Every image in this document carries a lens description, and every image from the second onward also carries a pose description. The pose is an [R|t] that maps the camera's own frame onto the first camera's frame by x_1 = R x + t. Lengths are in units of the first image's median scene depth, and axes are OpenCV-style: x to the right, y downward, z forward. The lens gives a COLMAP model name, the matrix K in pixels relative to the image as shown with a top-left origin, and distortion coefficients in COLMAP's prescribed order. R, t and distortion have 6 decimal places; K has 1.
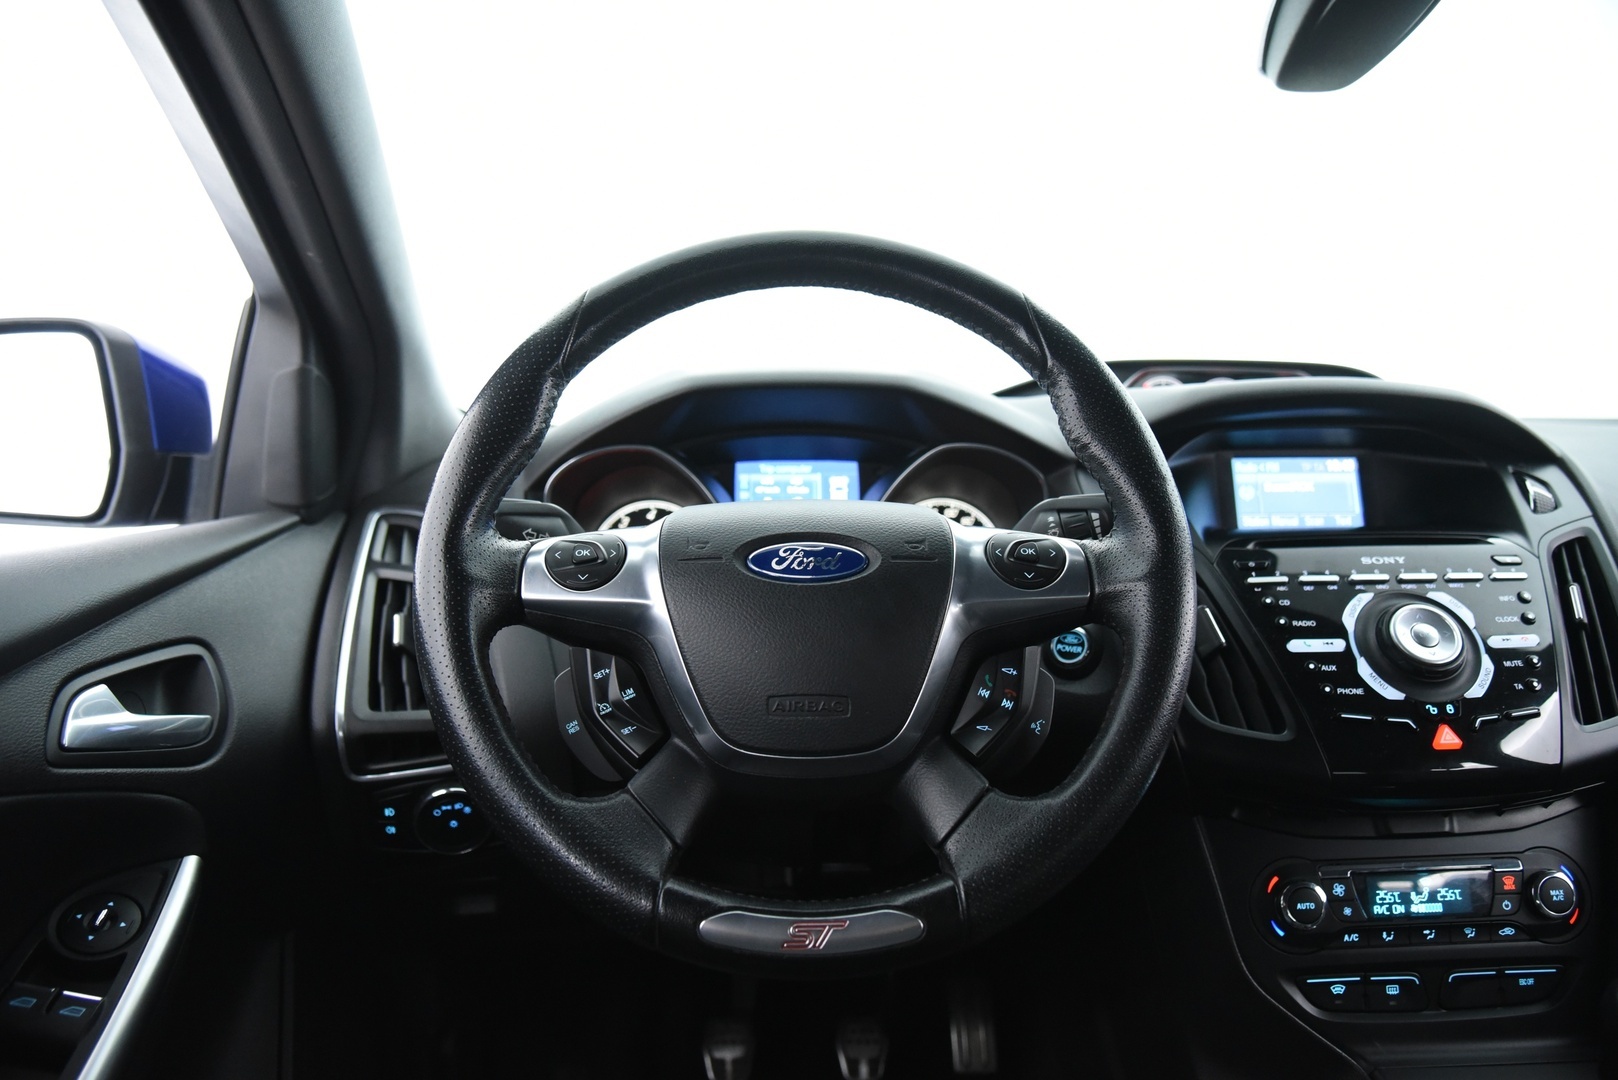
lens RADIAL K [[1197.2, 0, 809.0], [0, 1197.2, 540.0], [0, 0, 1]] dist [-0.102405, 0.072349]
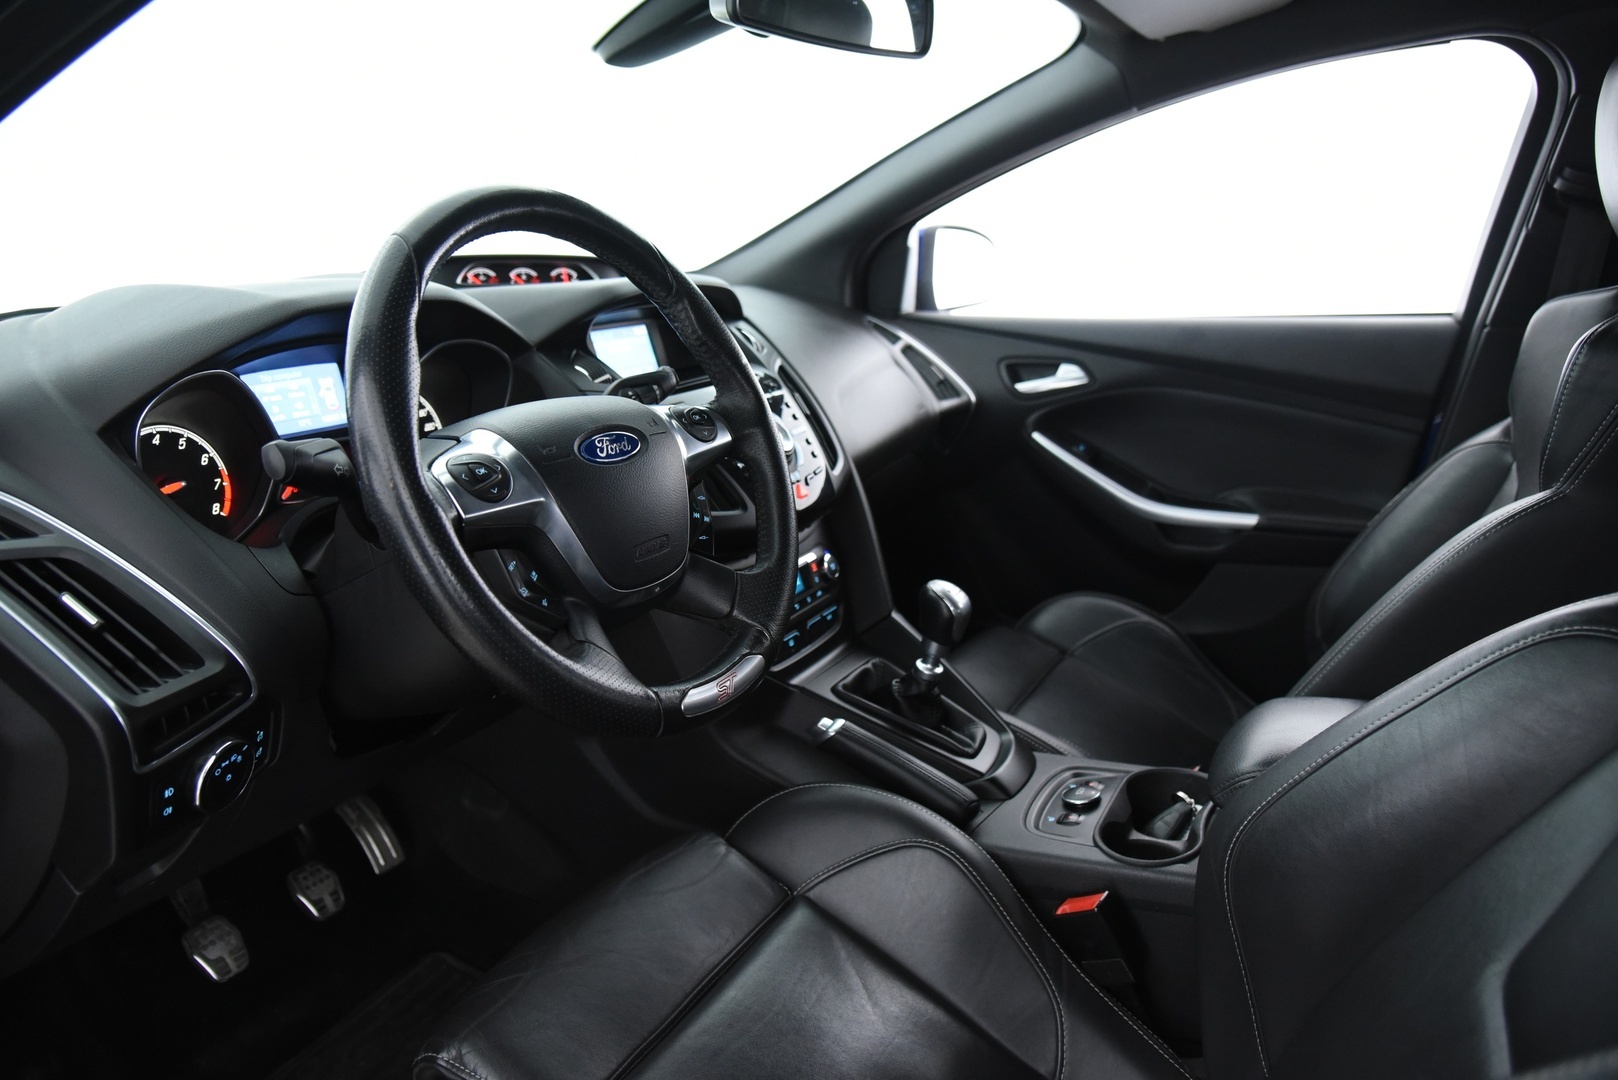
lens RADIAL K [[1106.7, 0, 809.0], [0, 1106.7, 540.0], [0, 0, 1]] dist [-0.097866, 0.007685]
pose [[0.503438, -0.227305, 0.833596, -0.811462], [0.088891, 0.973282, 0.211711, -0.105090], [-0.859447, -0.032484, 0.510192, 0.146794]]
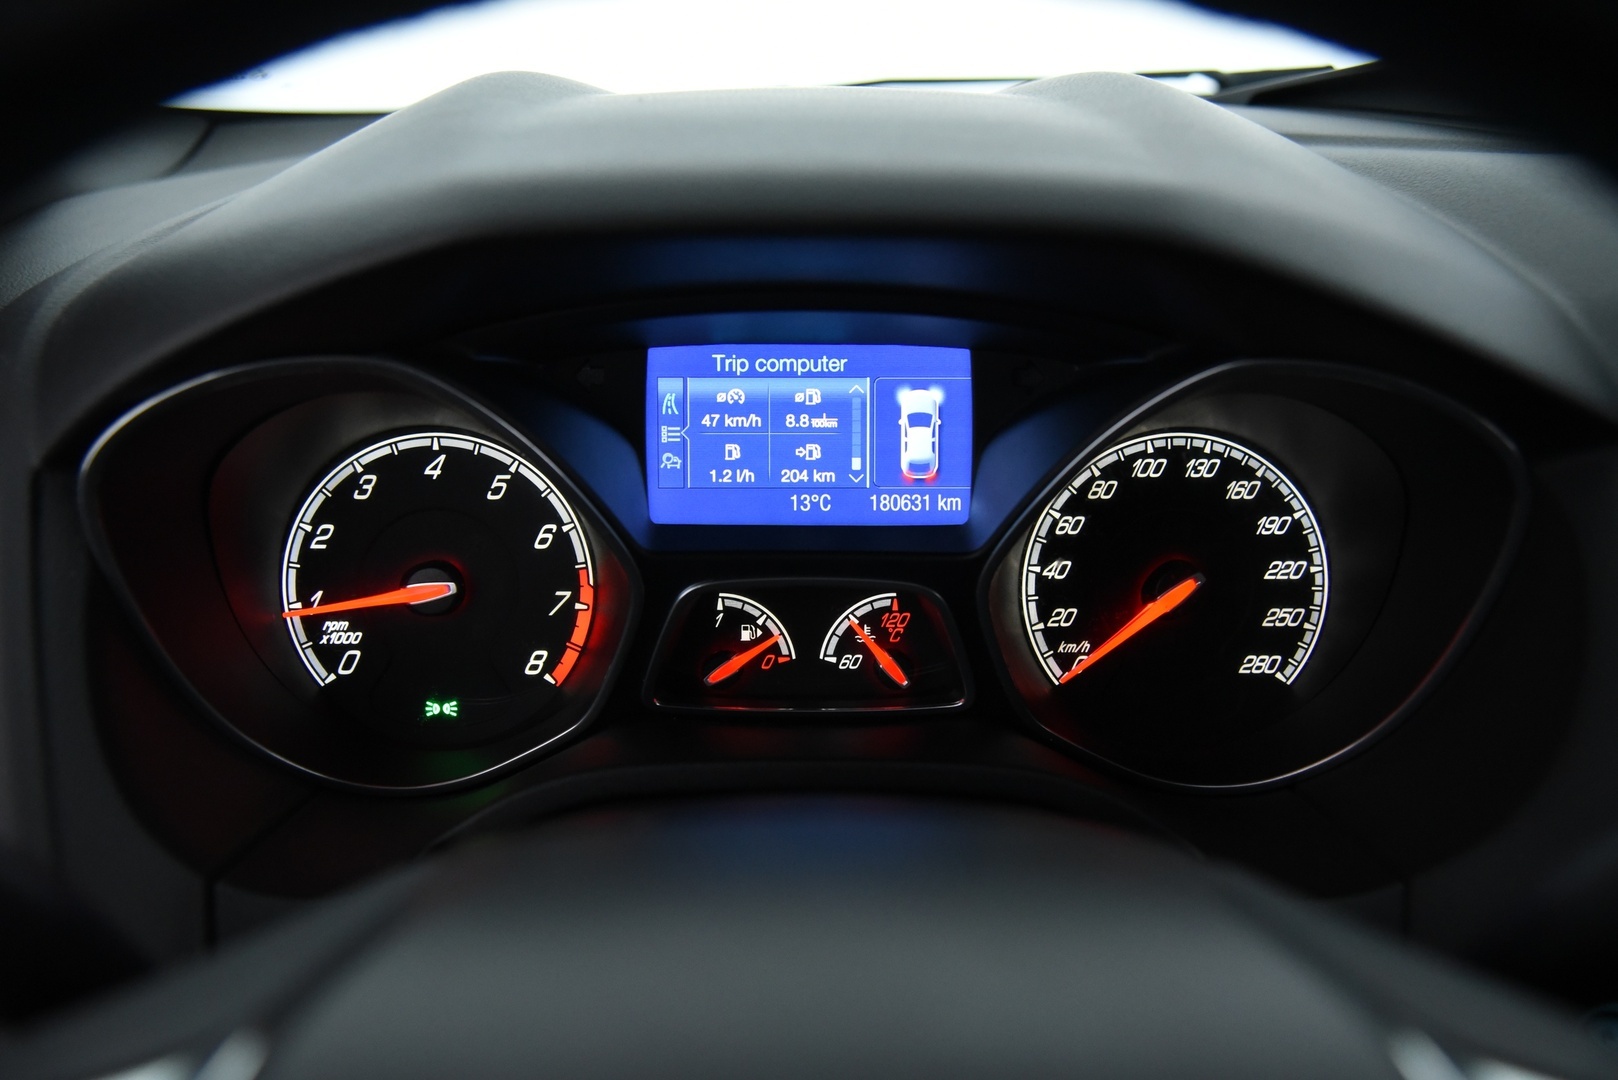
lens RADIAL K [[1556.2, 0, 809.0], [0, 1556.2, 540.0], [0, 0, 1]] dist [0.005946, 0.003930]
pose [[0.999842, 0.012462, -0.012653, -0.004266], [-0.008895, 0.968059, 0.250565, -0.171792], [0.015371, -0.250413, 0.968017, 0.675573]]
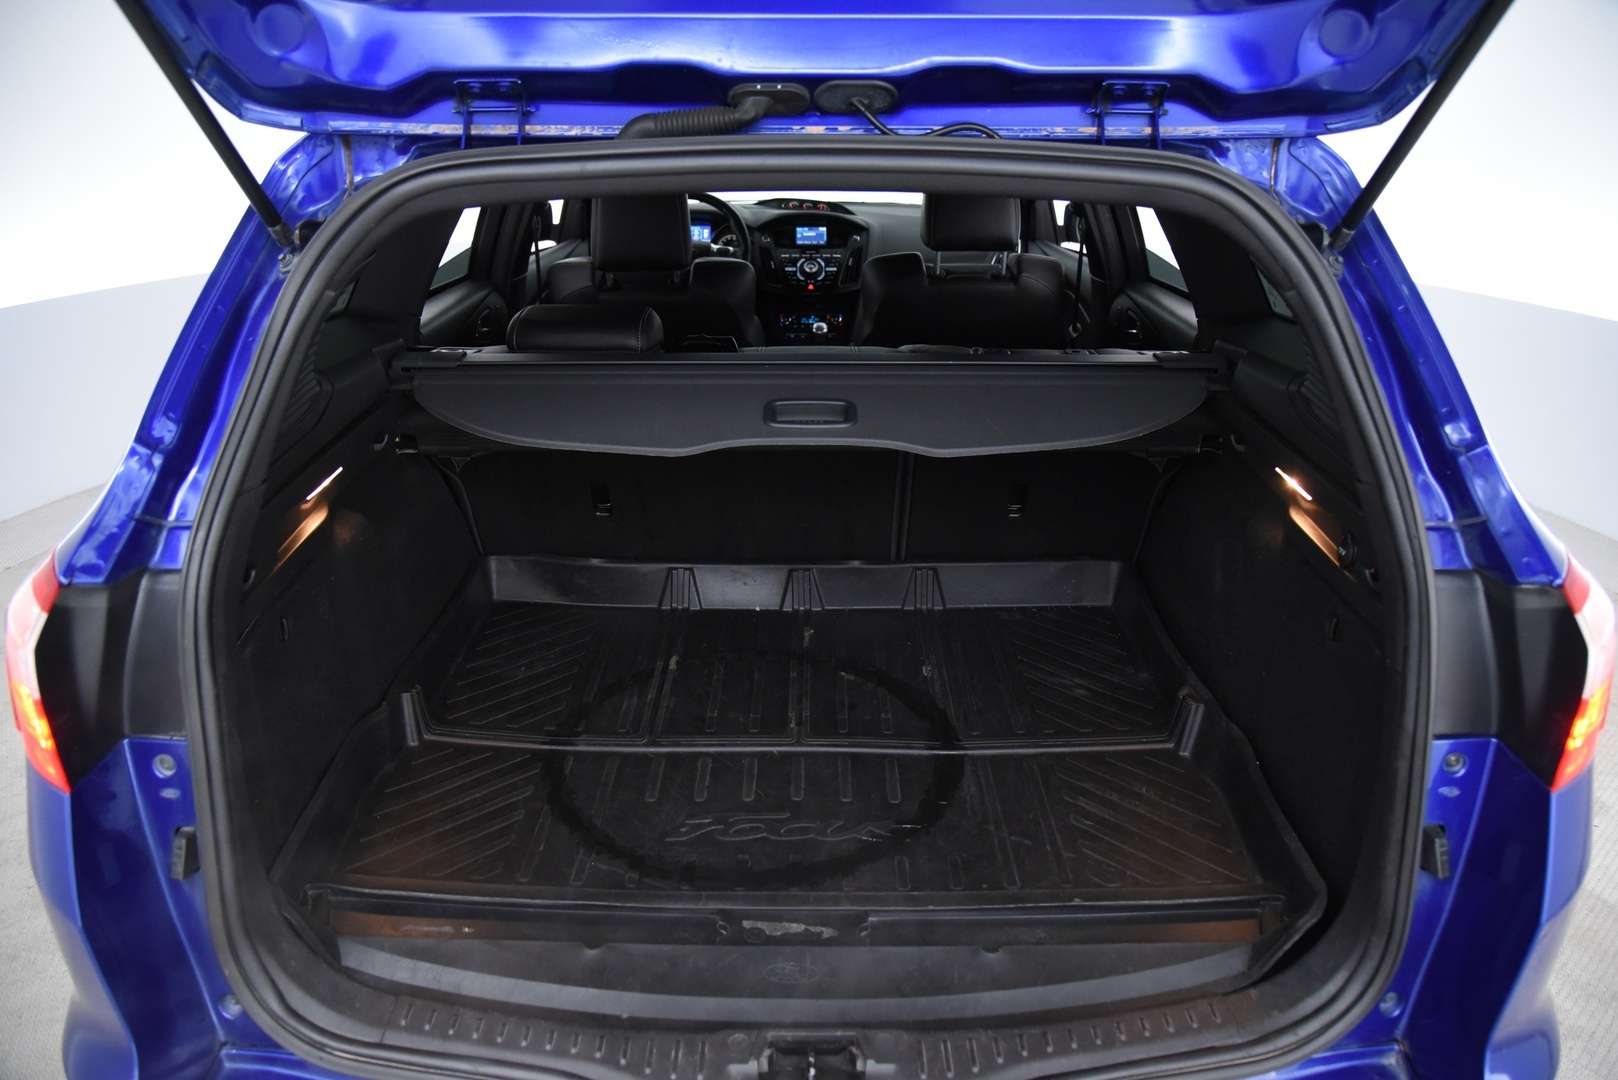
lens RADIAL K [[1106.7, 0, 809.0], [0, 1106.7, 540.0], [0, 0, 1]] dist [-0.097866, 0.007685]
pose [[0.999466, 0.017929, -0.027329, 0.676257], [-0.009636, 0.960597, 0.277776, -0.108888], [0.031232, -0.277365, 0.960257, -3.956463]]
